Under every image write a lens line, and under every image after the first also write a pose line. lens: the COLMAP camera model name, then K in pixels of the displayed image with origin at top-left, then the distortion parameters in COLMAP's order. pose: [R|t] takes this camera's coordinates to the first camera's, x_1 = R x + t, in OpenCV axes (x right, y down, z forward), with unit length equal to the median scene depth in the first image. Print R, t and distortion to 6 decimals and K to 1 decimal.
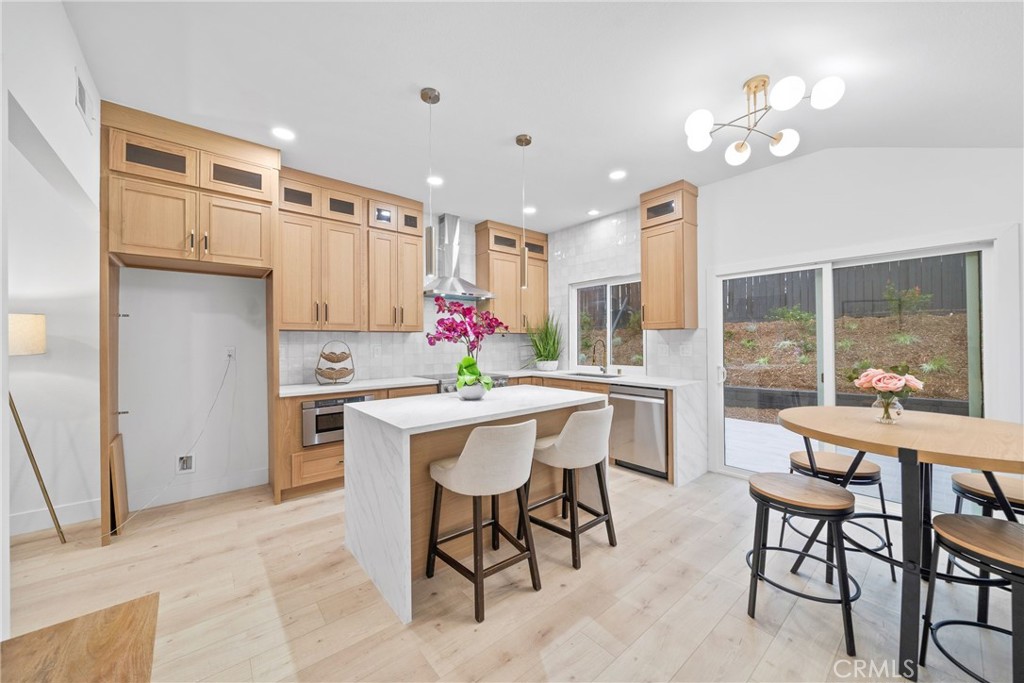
lens RADIAL K [[361.3, 0, 511.7], [0, 361.3, 342.7], [0, 0, 1]] dist [-0.010408, 0.000084]
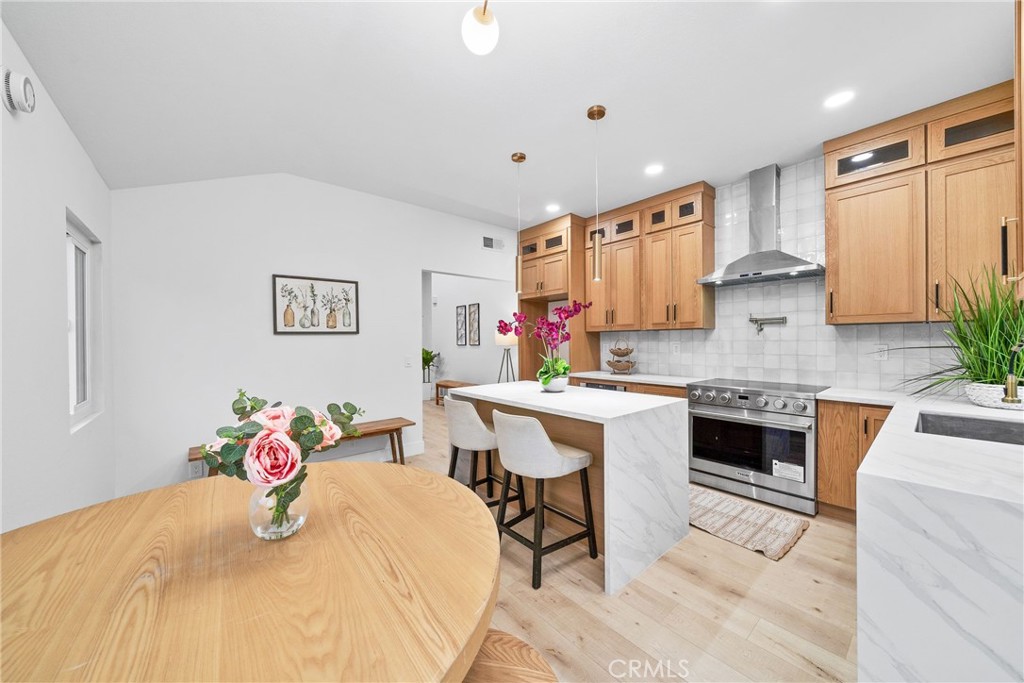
lens RADIAL K [[362.4, 0, 508.3], [0, 362.4, 345.7], [0, 0, 1]] dist [-0.005403, -0.000630]
pose [[0.005742, 0.014869, -0.999873, 0.723744], [0.004611, 0.999878, 0.014895, -0.002736], [0.999973, -0.004696, 0.005673, 0.596250]]
